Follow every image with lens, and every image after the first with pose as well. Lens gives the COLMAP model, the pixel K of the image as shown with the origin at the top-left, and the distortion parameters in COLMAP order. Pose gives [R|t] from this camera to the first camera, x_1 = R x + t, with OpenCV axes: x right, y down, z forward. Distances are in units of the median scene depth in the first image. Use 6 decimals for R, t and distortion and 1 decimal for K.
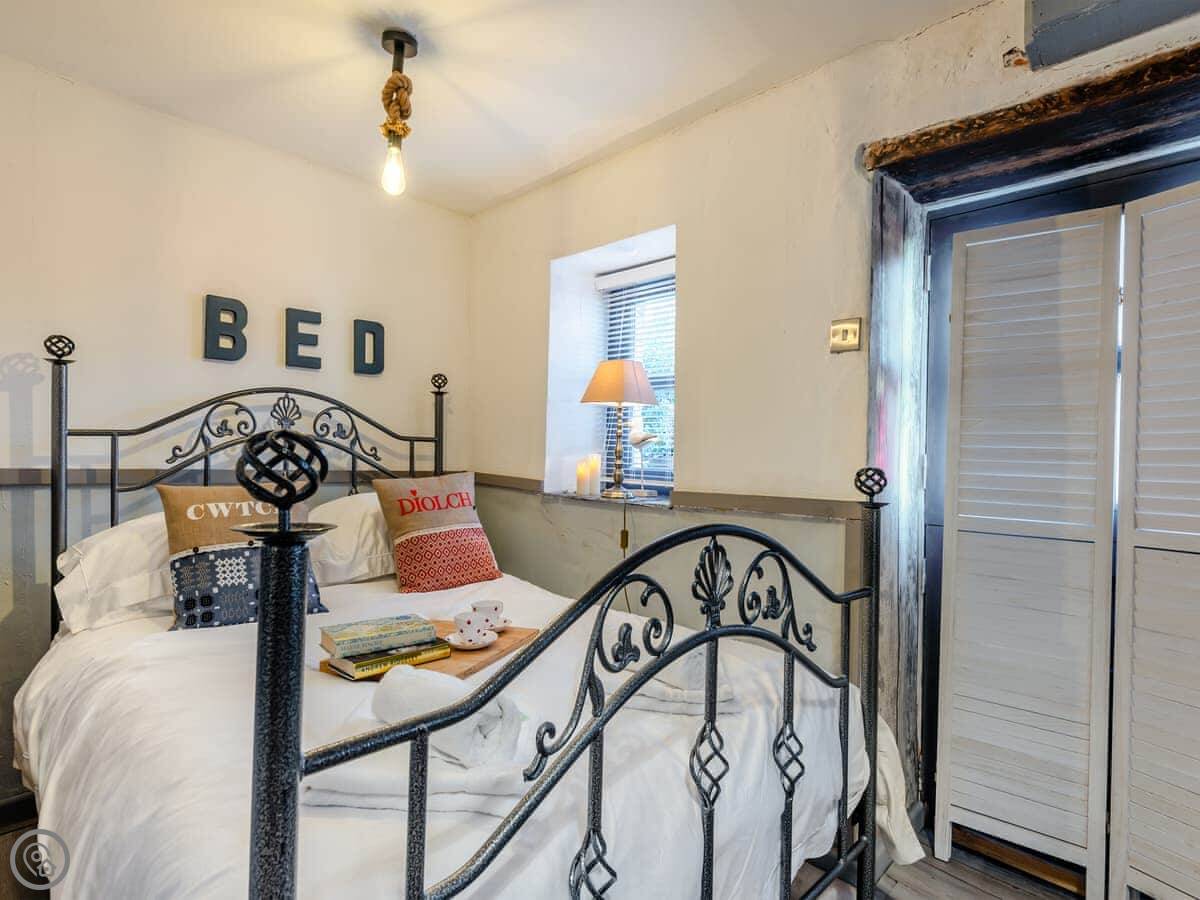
lens RADIAL K [[624.7, 0, 592.0], [0, 624.7, 441.9], [0, 0, 1]] dist [0.008941, -0.003554]
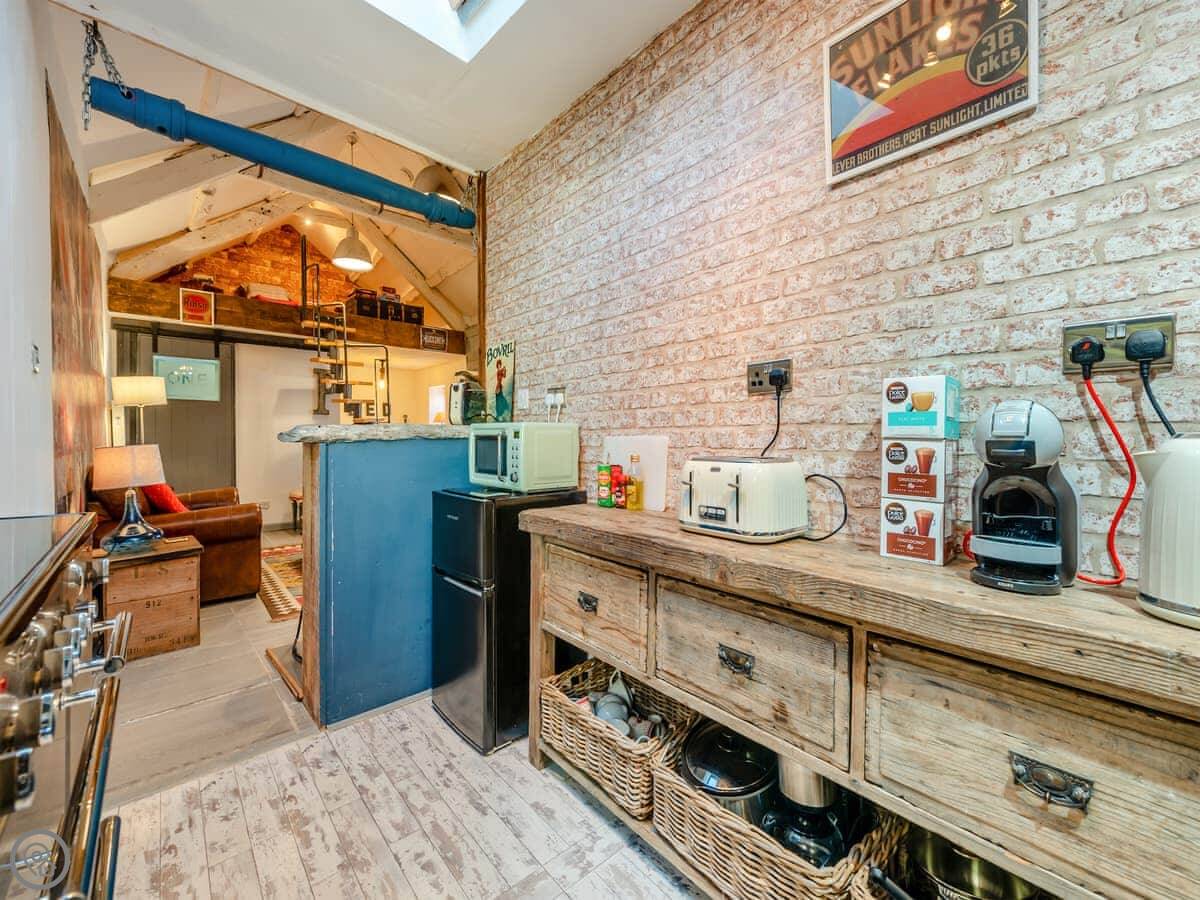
lens RADIAL K [[484.9, 0, 598.7], [0, 484.9, 439.0], [0, 0, 1]] dist [0.013626, -0.003047]
pose [[0.998056, -0.013985, -0.060736, 1.570952], [0.015422, 0.999611, 0.023250, -0.011309], [0.060387, -0.024141, 0.997883, -2.703557]]
